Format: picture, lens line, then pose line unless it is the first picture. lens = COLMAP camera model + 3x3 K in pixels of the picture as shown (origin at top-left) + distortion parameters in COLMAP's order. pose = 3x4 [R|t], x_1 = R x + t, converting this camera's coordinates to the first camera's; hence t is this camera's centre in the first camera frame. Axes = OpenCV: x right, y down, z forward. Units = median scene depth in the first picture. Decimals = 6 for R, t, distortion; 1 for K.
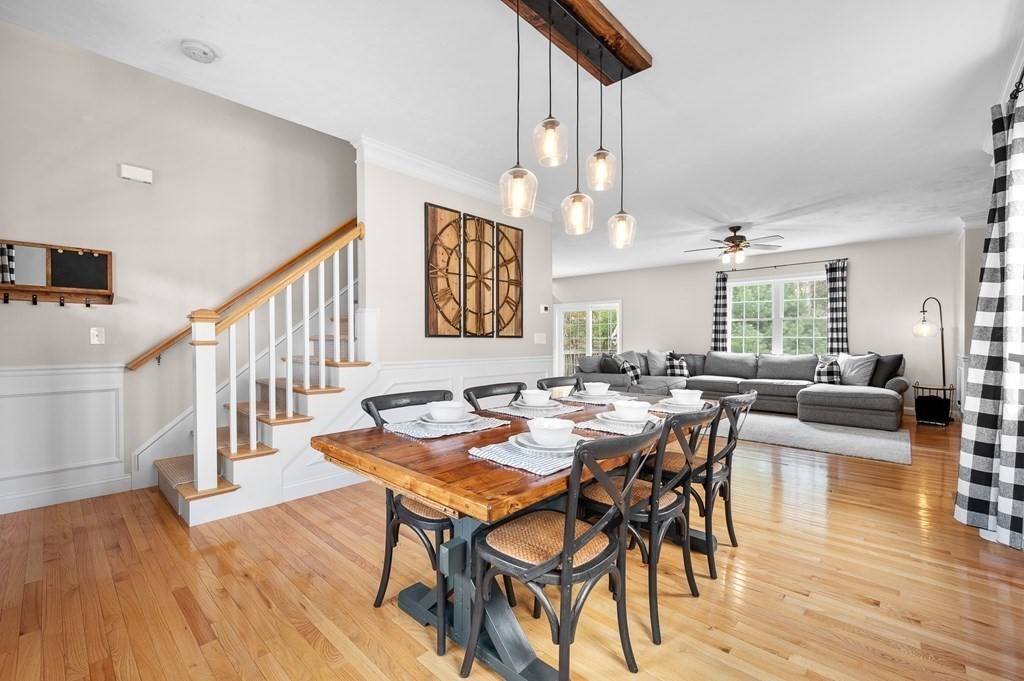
lens RADIAL K [[424.1, 0, 512.0], [0, 424.1, 340.5], [0, 0, 1]] dist [-0.001362, -0.000076]
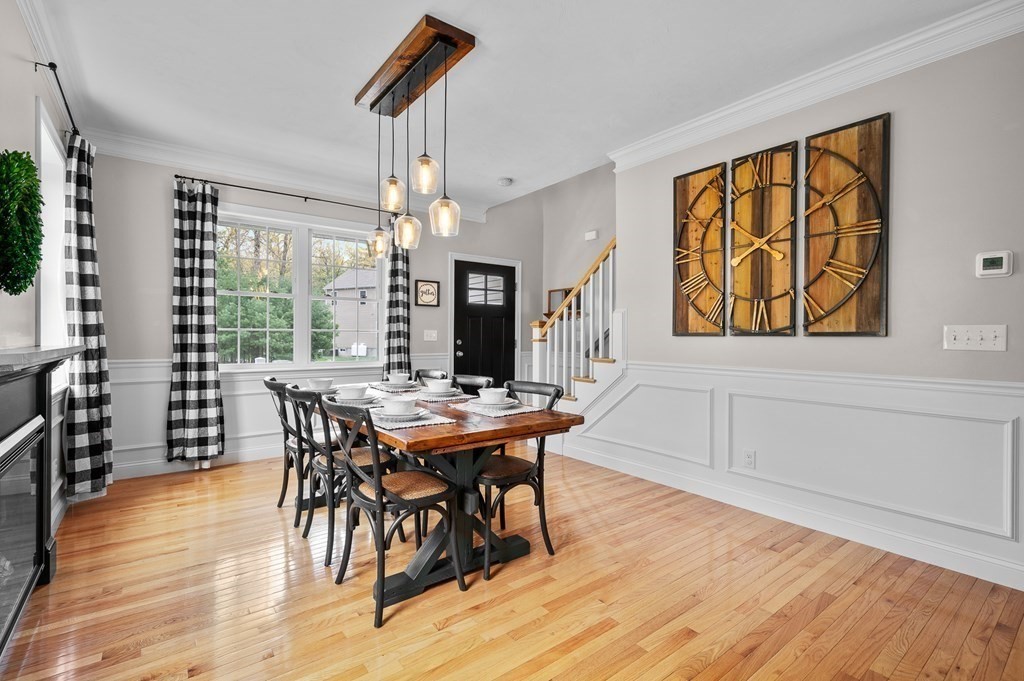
lens RADIAL K [[472.6, 0, 512.0], [0, 472.6, 340.5], [0, 0, 1]] dist [0.001280, 0.000193]
pose [[-0.159311, 0.002888, -0.987224, 0.716396], [-0.009296, 0.999947, 0.004425, 0.000249], [0.987185, 0.009882, -0.159276, 0.755922]]
